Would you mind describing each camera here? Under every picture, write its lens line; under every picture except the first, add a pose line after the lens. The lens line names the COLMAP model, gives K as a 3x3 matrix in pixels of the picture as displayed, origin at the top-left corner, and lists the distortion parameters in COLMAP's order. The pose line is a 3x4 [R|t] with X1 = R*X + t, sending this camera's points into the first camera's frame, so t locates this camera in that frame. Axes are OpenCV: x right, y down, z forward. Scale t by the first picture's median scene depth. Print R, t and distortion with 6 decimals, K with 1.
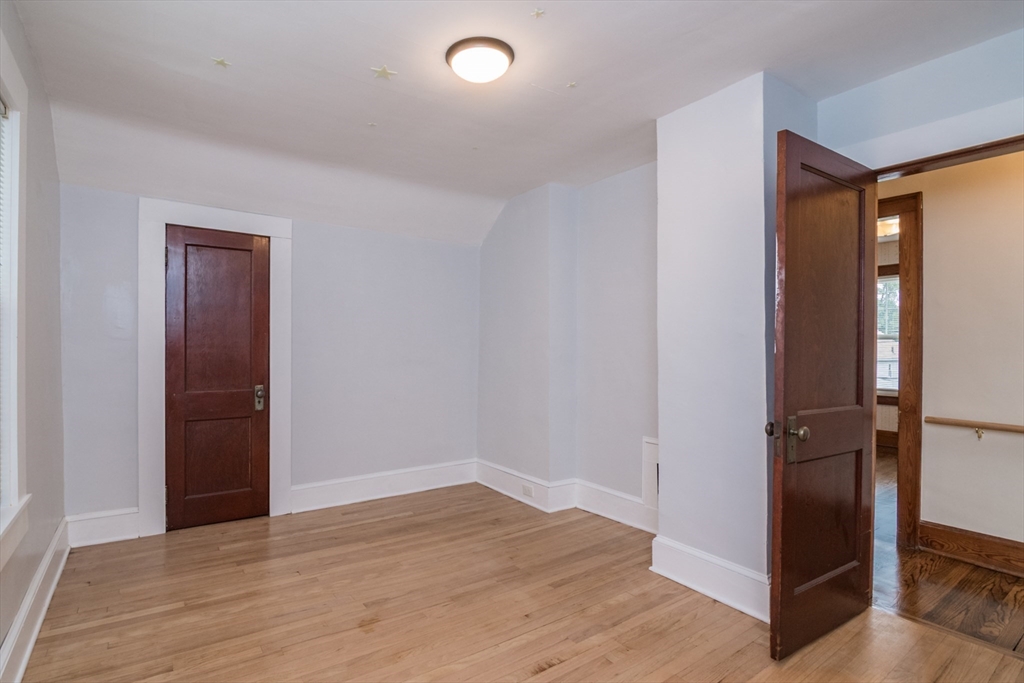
lens RADIAL K [[496.6, 0, 504.5], [0, 496.6, 348.8], [0, 0, 1]] dist [-0.008822, -0.001105]
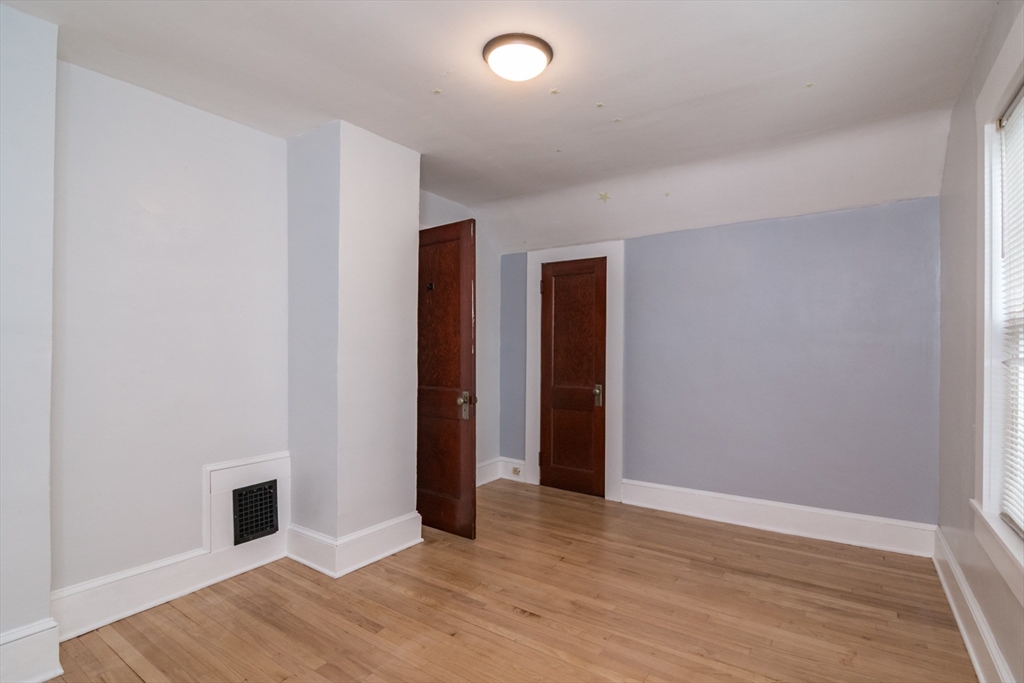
lens RADIAL K [[496.6, 0, 504.5], [0, 496.6, 348.8], [0, 0, 1]] dist [-0.008822, -0.001105]
pose [[-0.321820, -0.007753, 0.946769, -0.763577], [-0.002674, 0.999970, 0.007279, -0.009409], [-0.946797, -0.000189, -0.321831, 1.058973]]
